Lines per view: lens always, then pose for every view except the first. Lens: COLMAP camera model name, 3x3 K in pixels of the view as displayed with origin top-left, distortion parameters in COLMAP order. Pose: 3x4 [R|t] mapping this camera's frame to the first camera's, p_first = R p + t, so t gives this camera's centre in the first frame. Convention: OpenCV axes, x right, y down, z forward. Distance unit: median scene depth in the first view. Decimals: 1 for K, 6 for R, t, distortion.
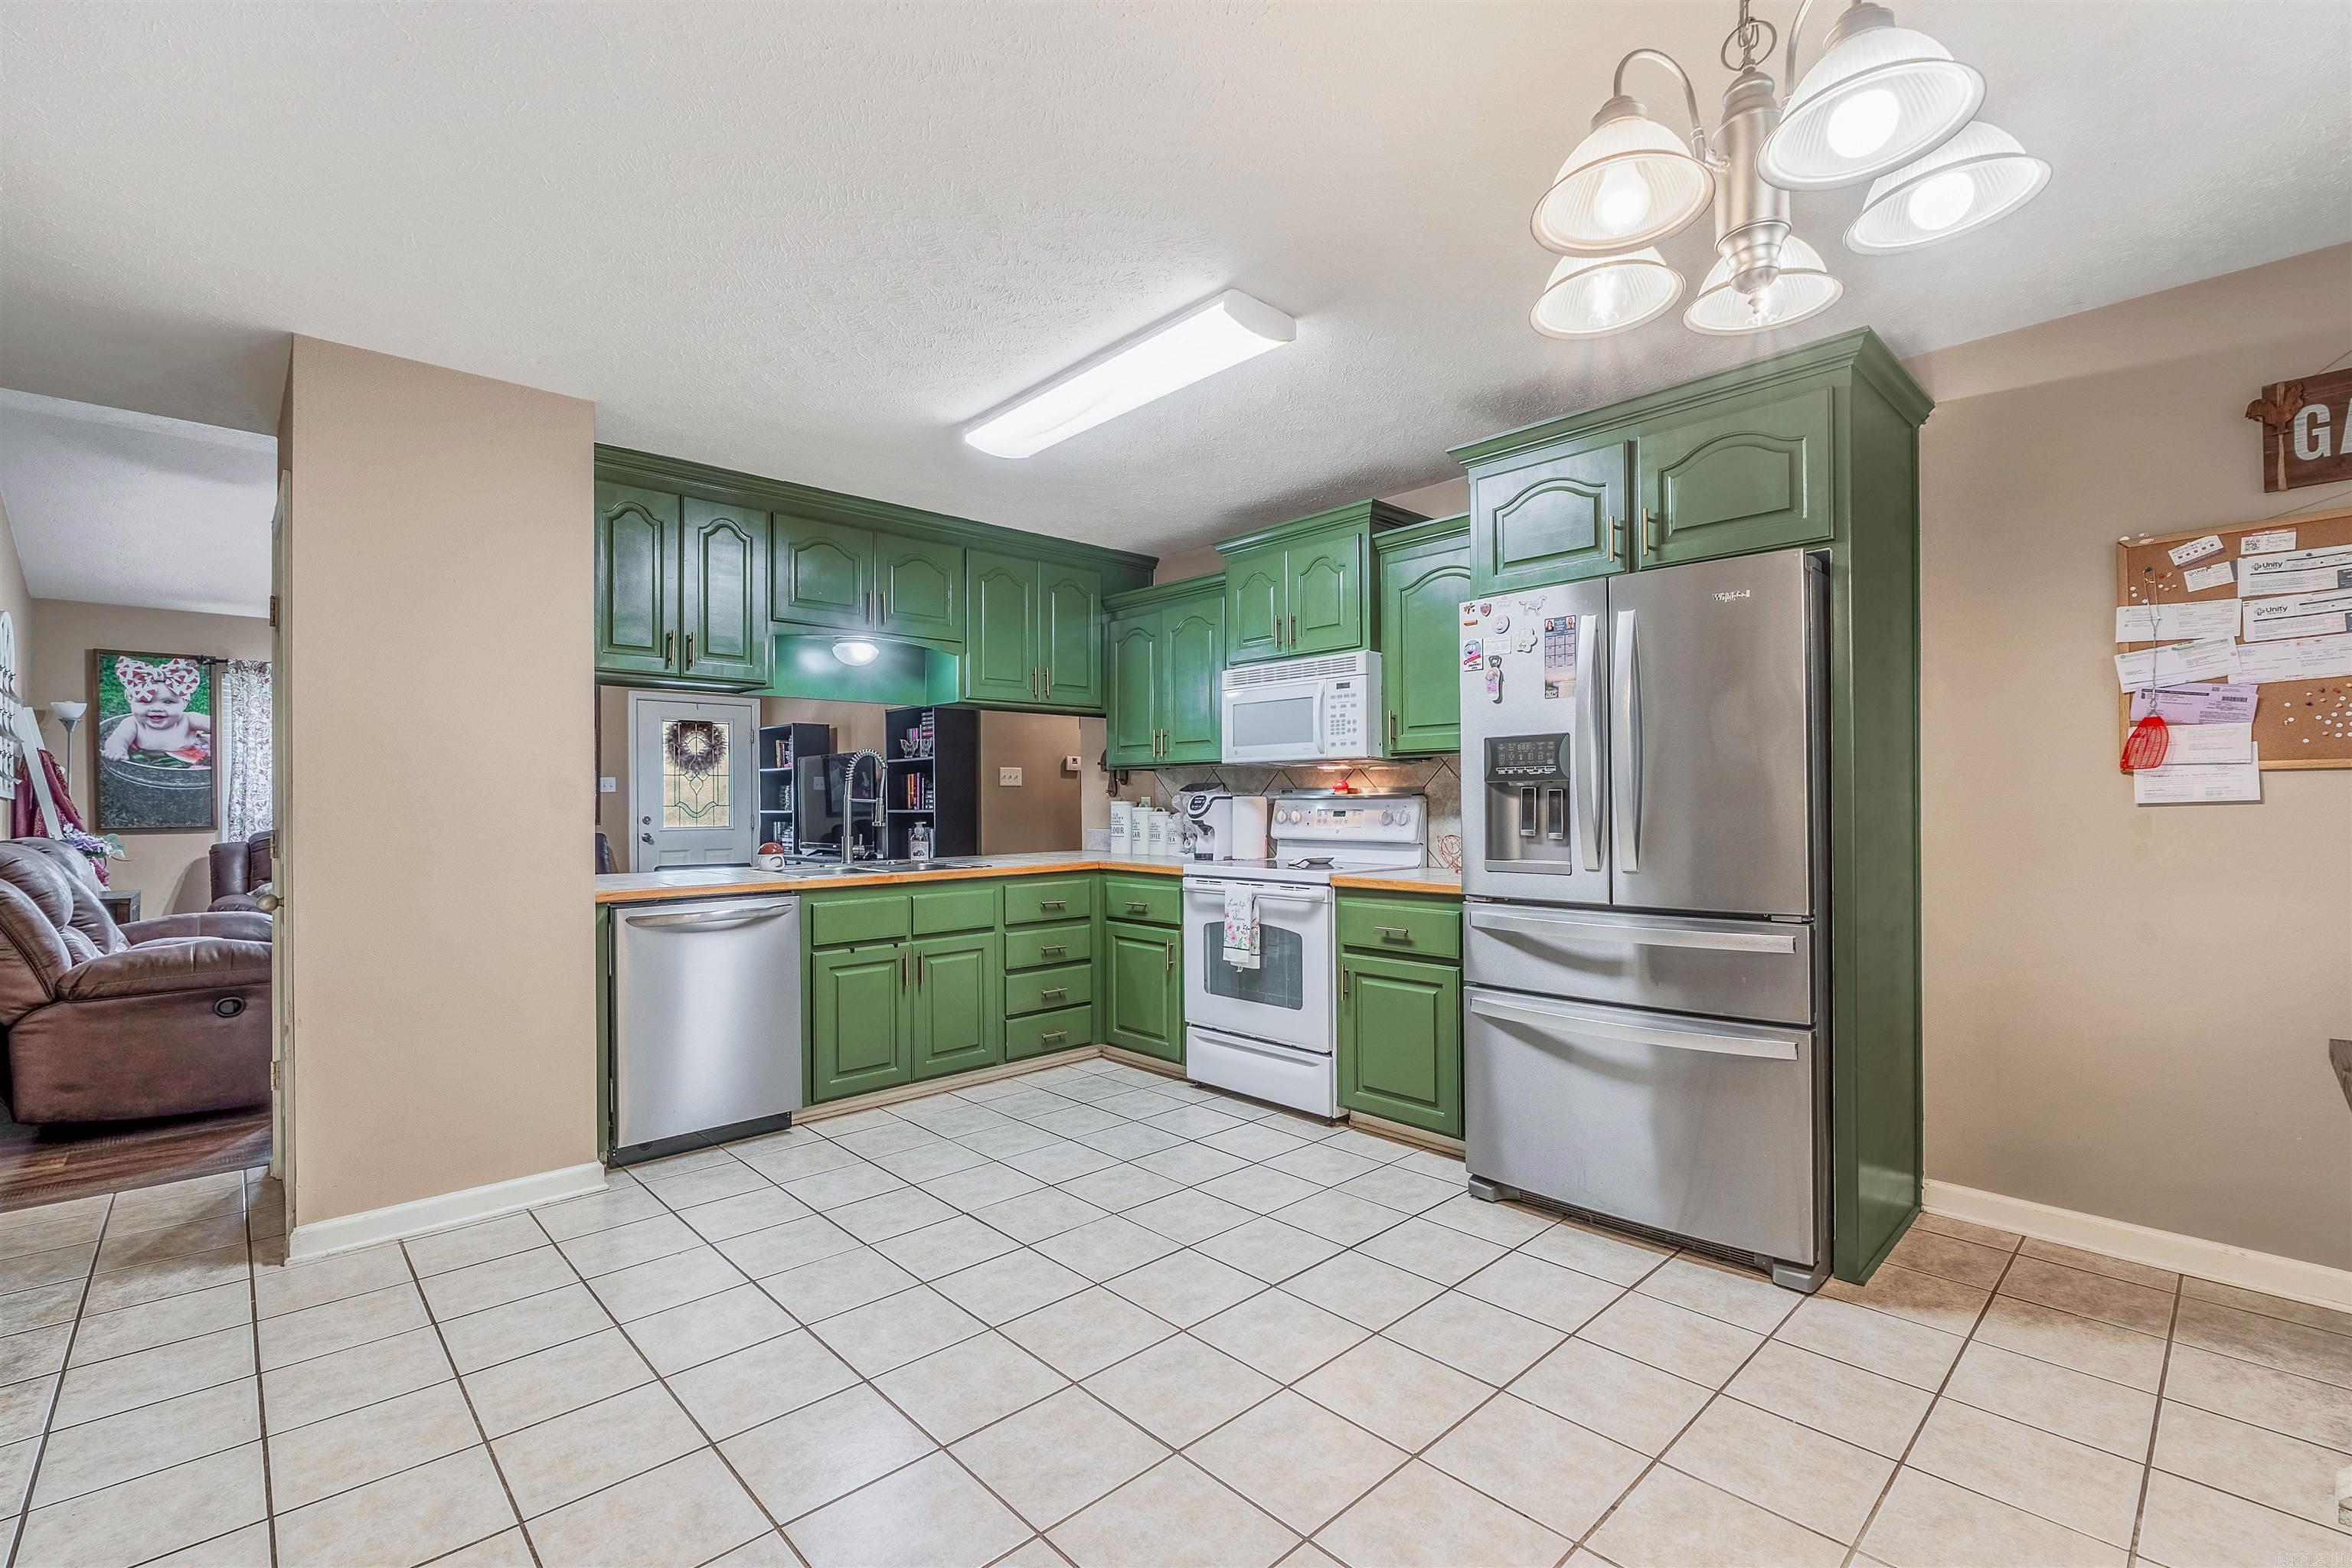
lens RADIAL K [[1024.8, 0, 1169.9], [0, 1024.8, 799.2], [0, 0, 1]] dist [-0.000939, -0.000429]
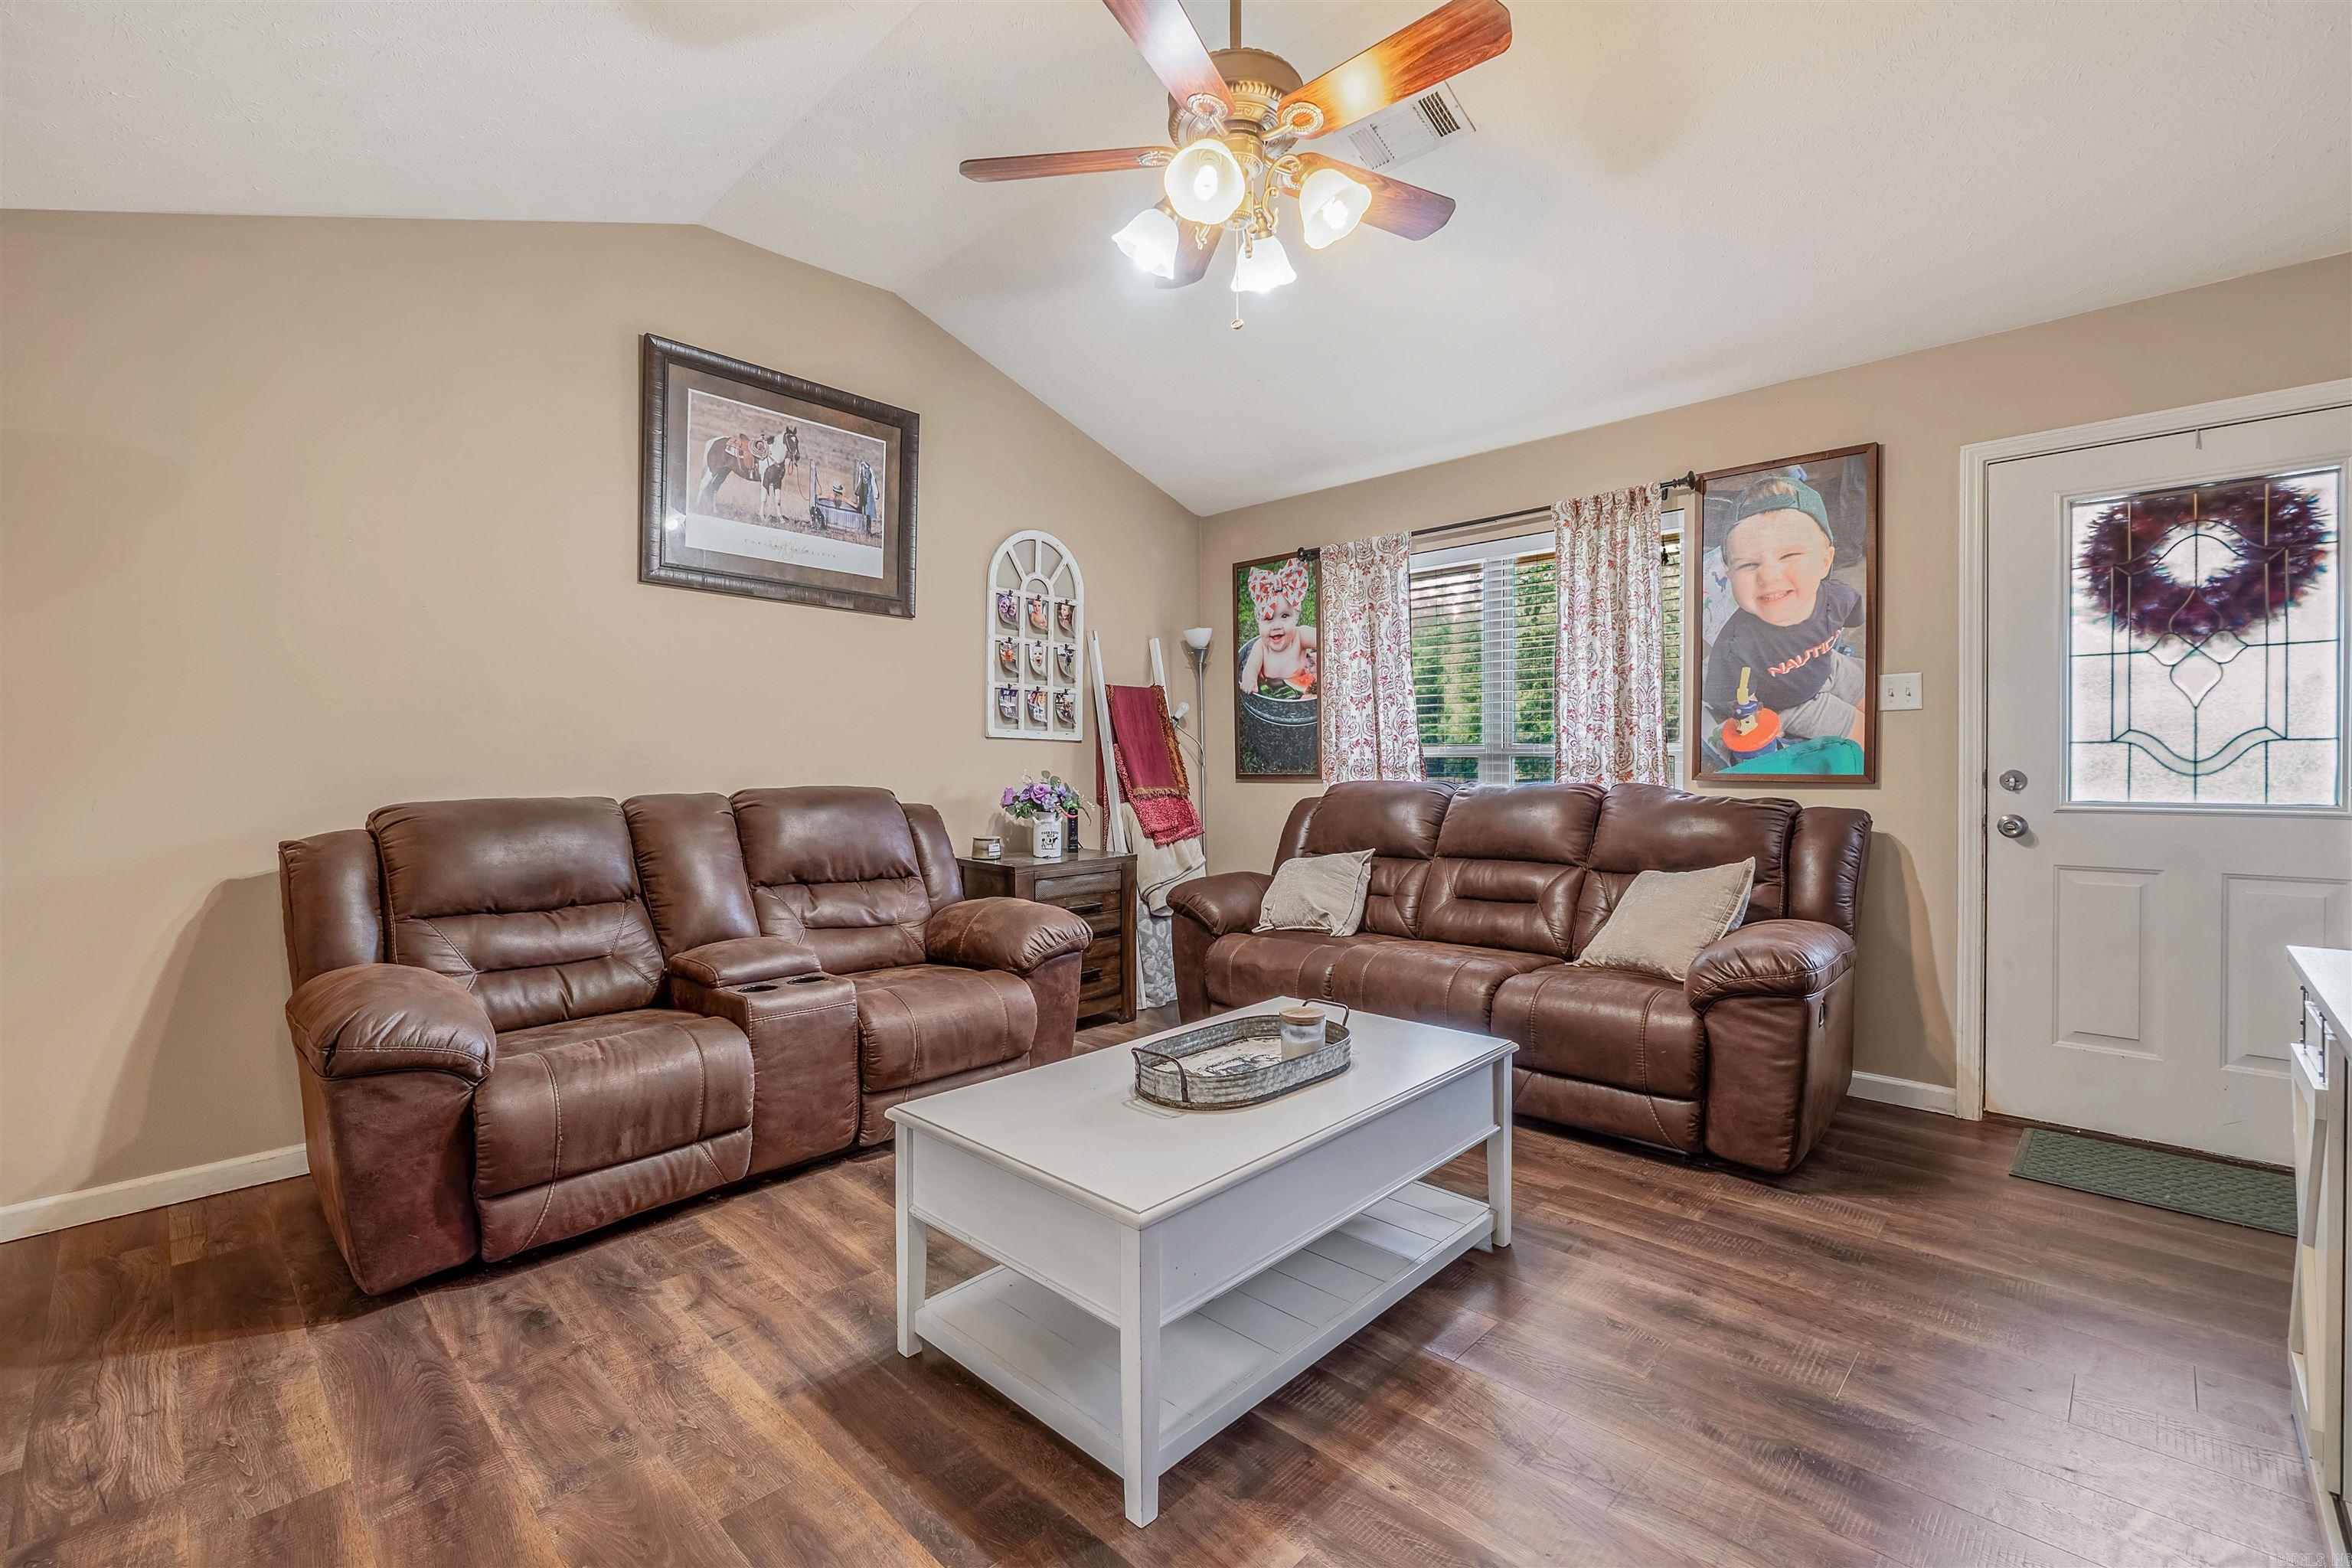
lens RADIAL K [[1010.8, 0, 1168.9], [0, 1010.8, 772.1], [0, 0, 1]] dist [-0.001953, -0.001191]
pose [[0.042296, 0.019227, -0.998920, -0.215930], [0.010149, 0.999755, 0.019673, 0.009852], [0.999054, -0.010970, 0.042091, 0.942983]]
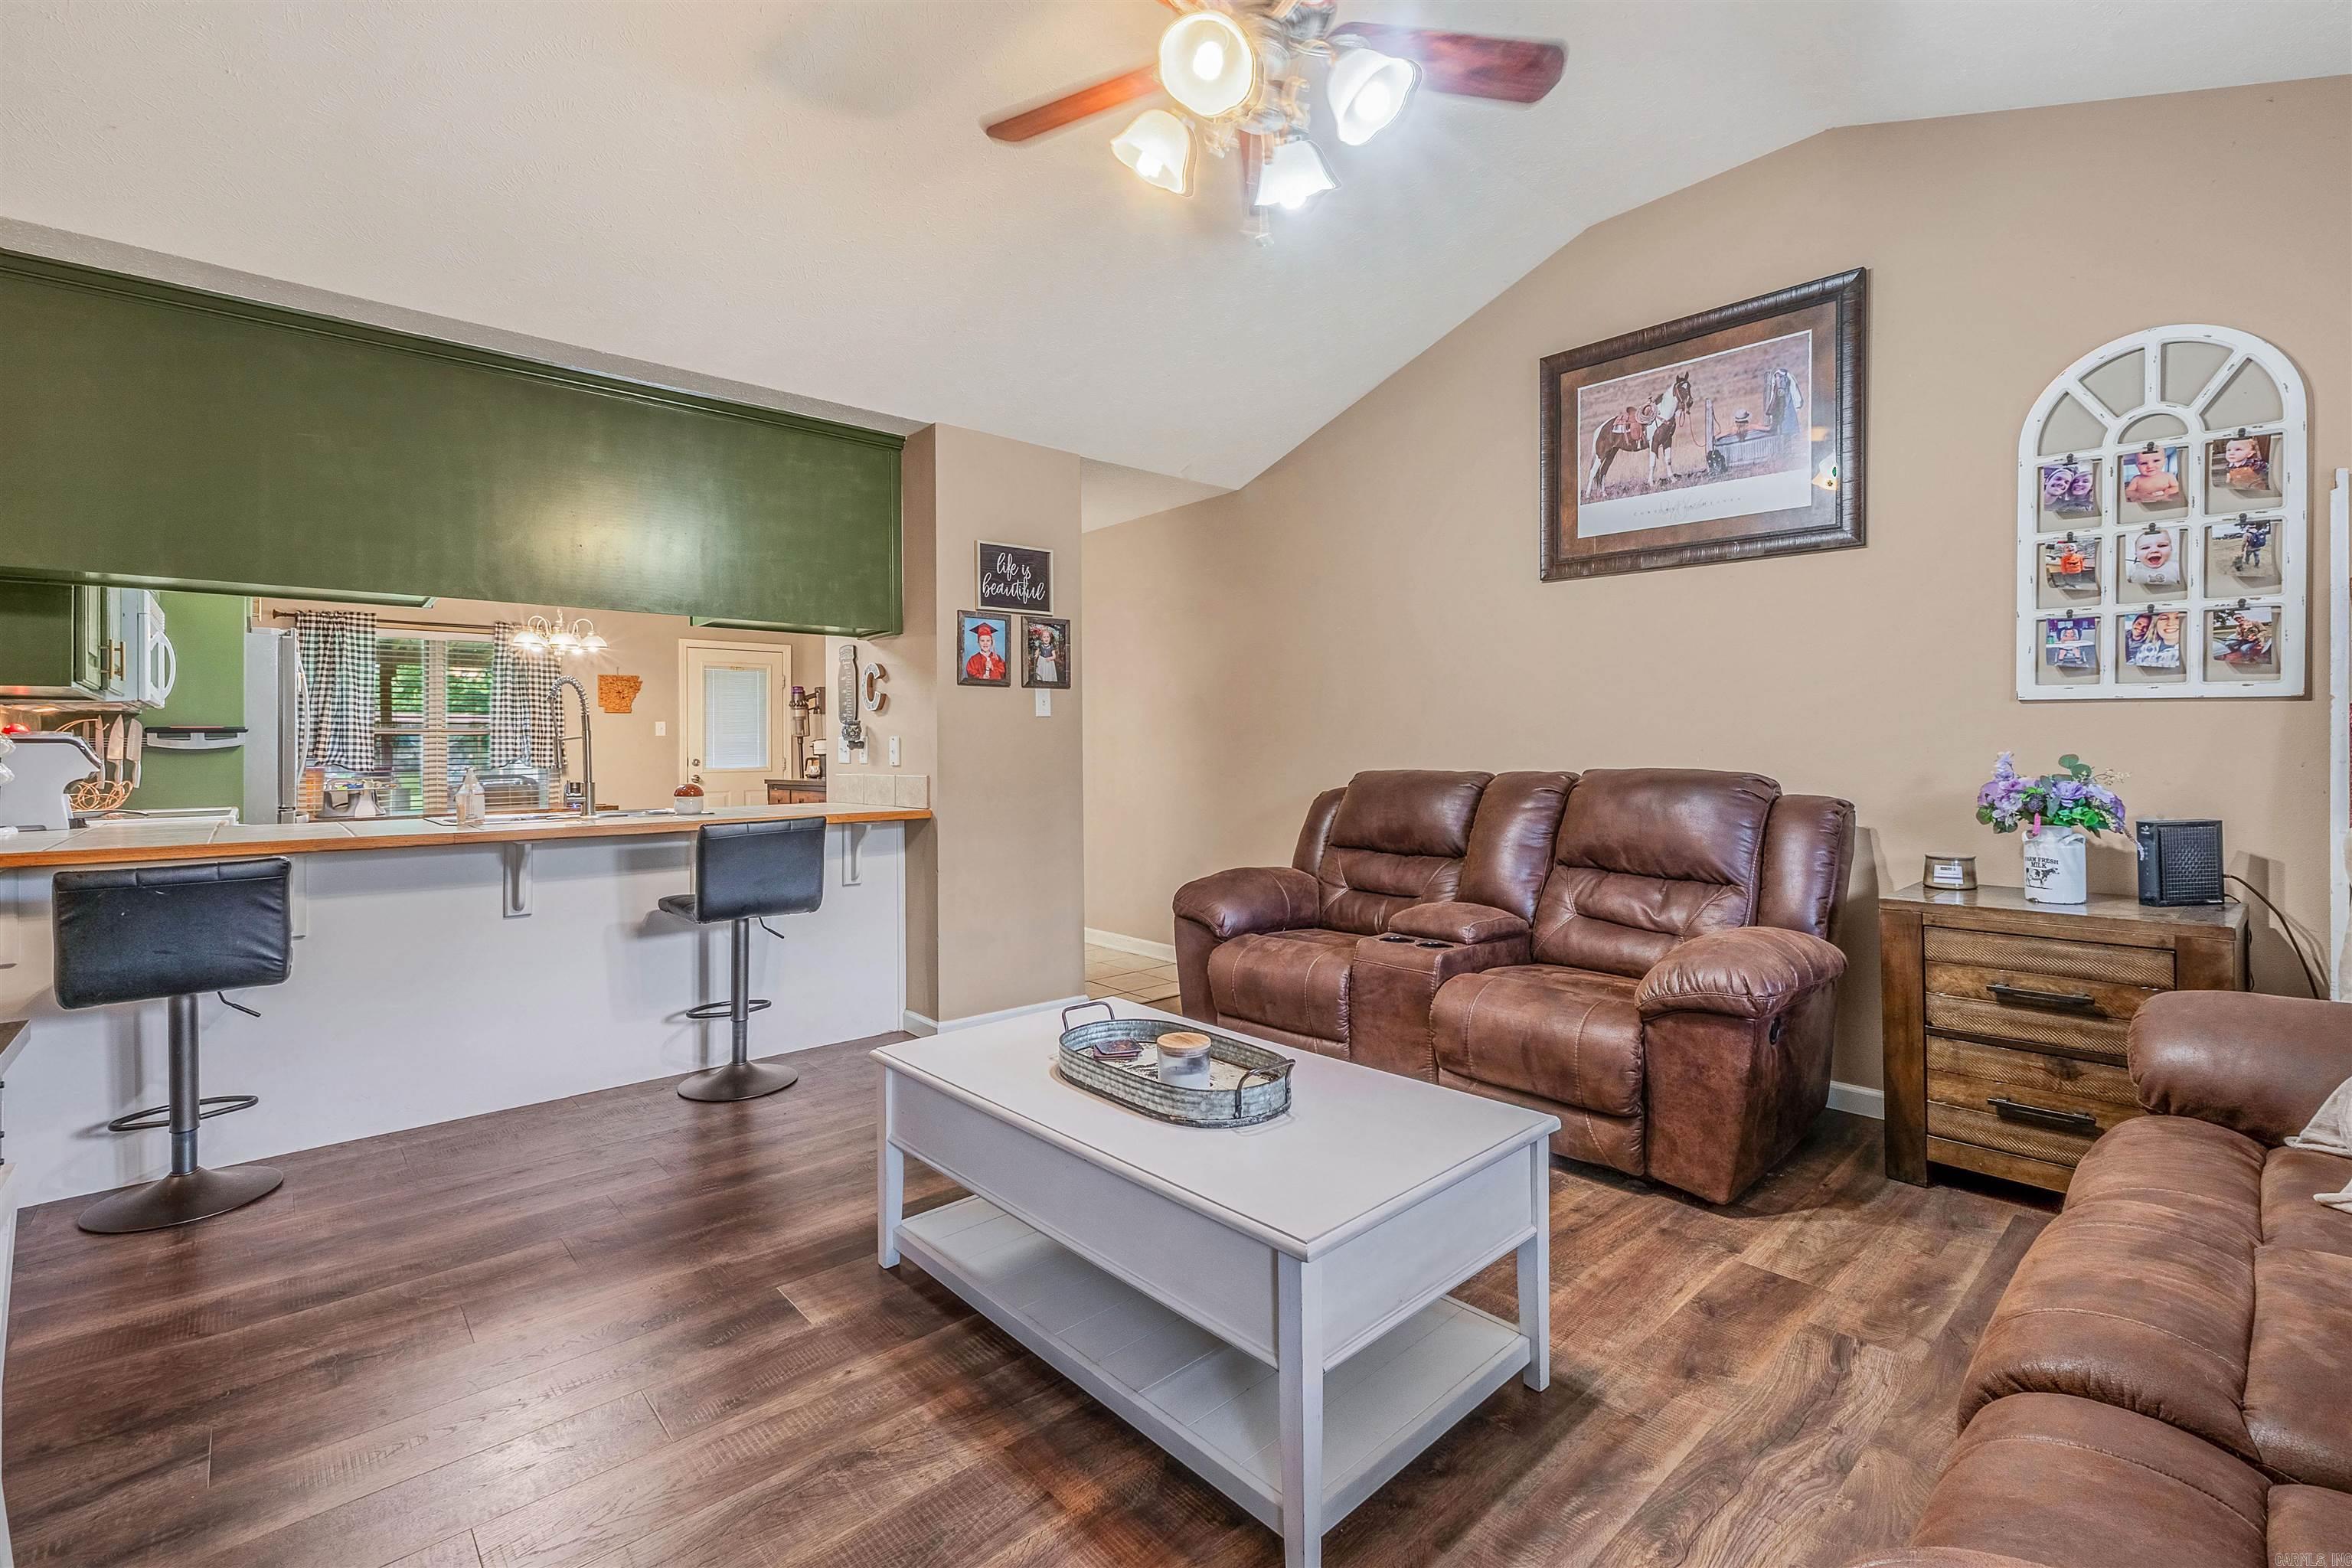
lens RADIAL K [[1023.4, 0, 1180.3], [0, 1023.4, 740.3], [0, 0, 1]] dist [-0.002108, -0.000574]
pose [[-0.999745, 0.016770, 0.015090, -0.585849], [0.016587, 0.999788, -0.012193, 0.015340], [-0.015291, -0.011939, -0.999812, 1.326259]]
